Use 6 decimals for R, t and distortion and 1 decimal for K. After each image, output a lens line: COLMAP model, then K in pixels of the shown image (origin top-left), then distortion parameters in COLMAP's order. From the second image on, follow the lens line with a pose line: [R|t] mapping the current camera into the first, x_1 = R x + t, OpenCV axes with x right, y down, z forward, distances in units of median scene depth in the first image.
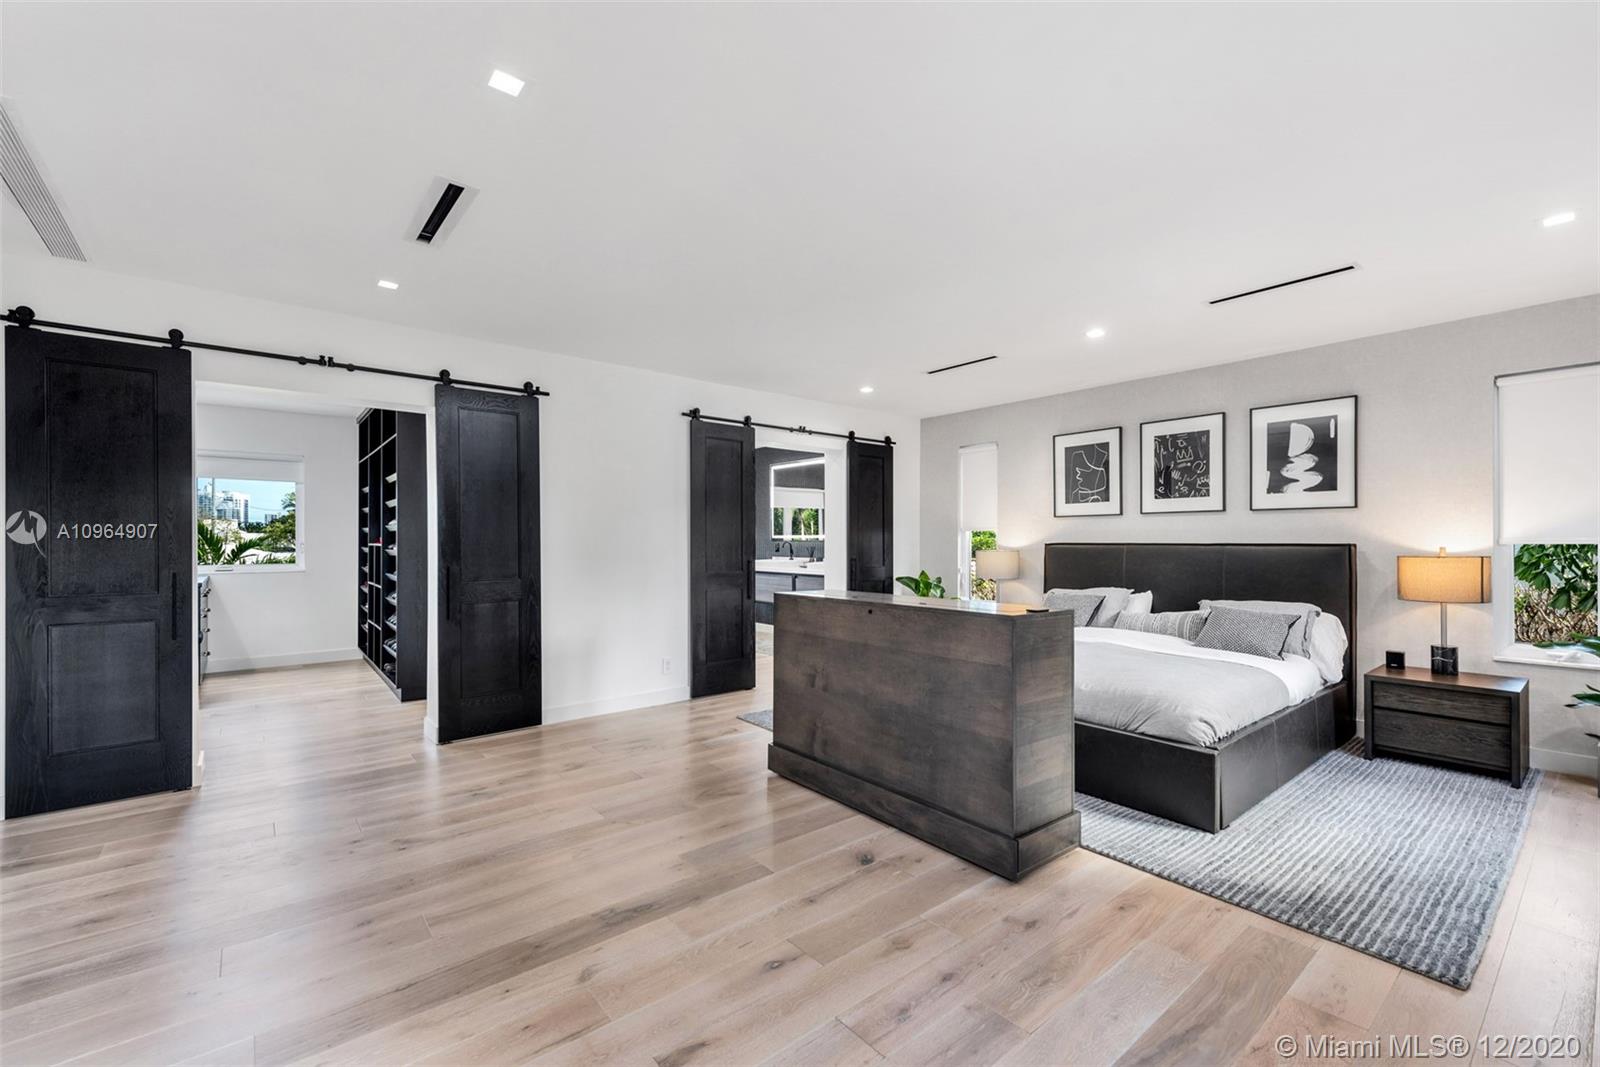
lens RADIAL K [[669.0, 0, 800.0], [0, 669.0, 533.5], [0, 0, 1]] dist [-0.000022, -0.000084]
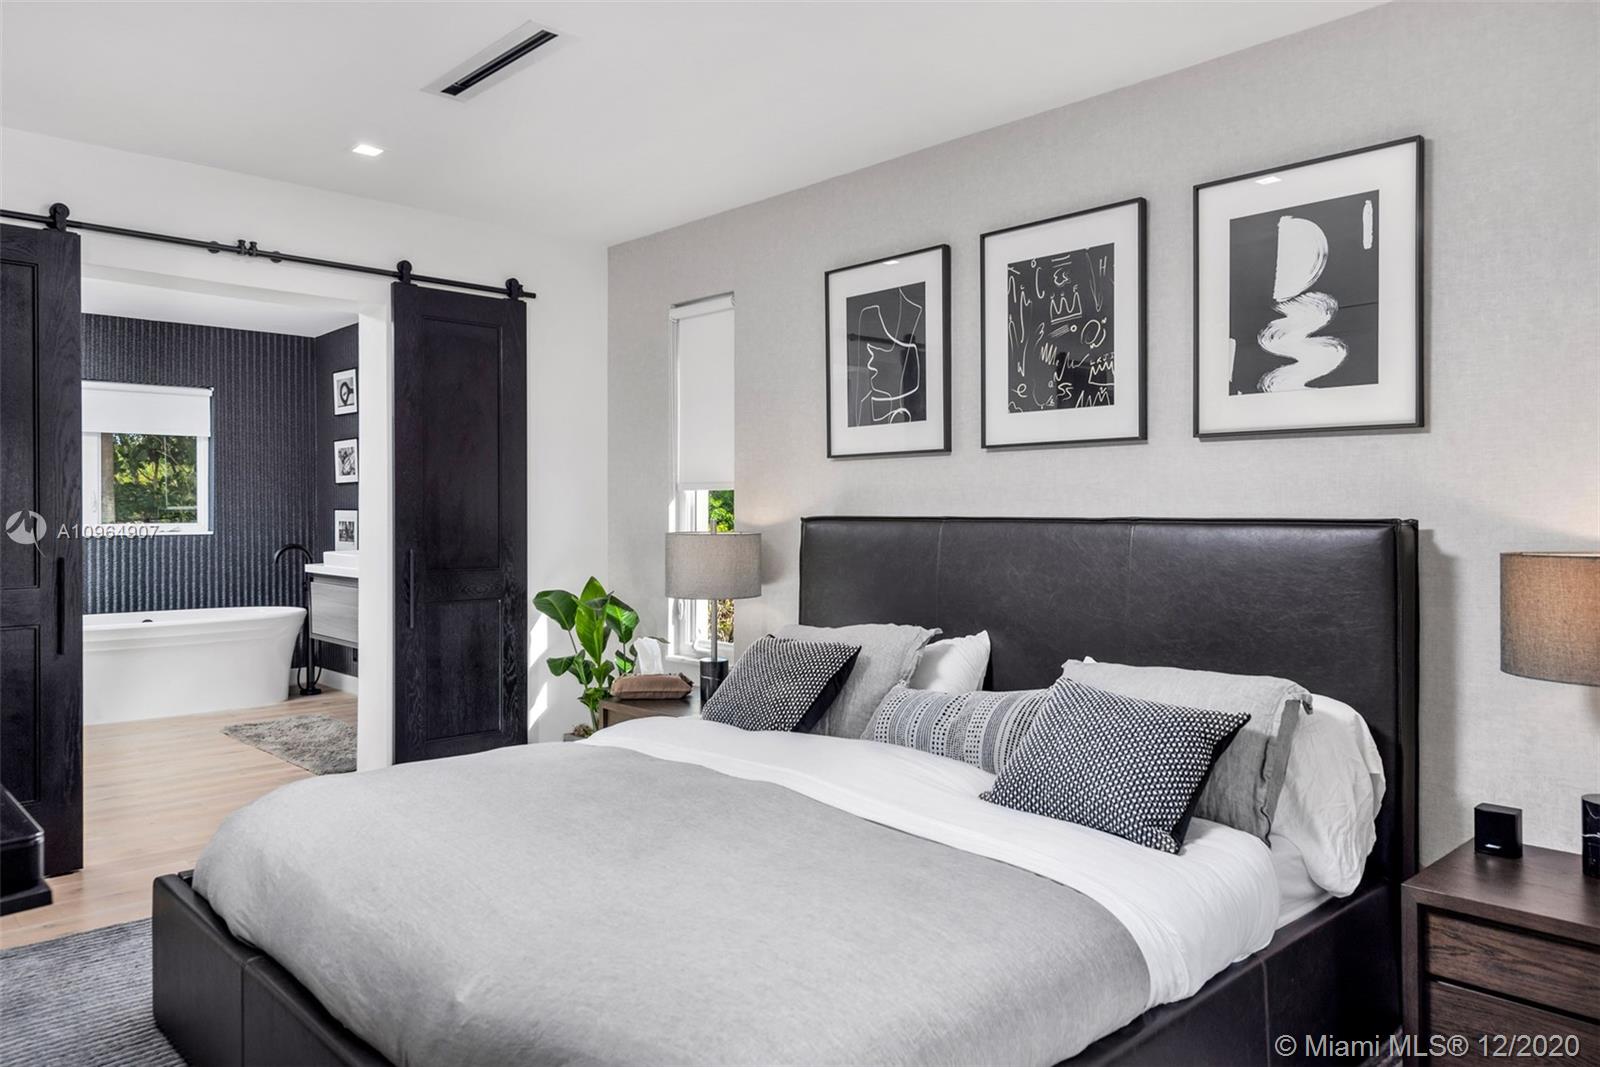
lens RADIAL K [[1101.4, 0, 802.3], [0, 1101.4, 507.4], [0, 0, 1]] dist [0.021163, -0.004440]
pose [[0.997109, 0.000905, 0.075983, 0.360132], [-0.001426, 0.999976, 0.006800, 0.003826], [-0.075975, -0.006888, 0.997086, 0.326154]]
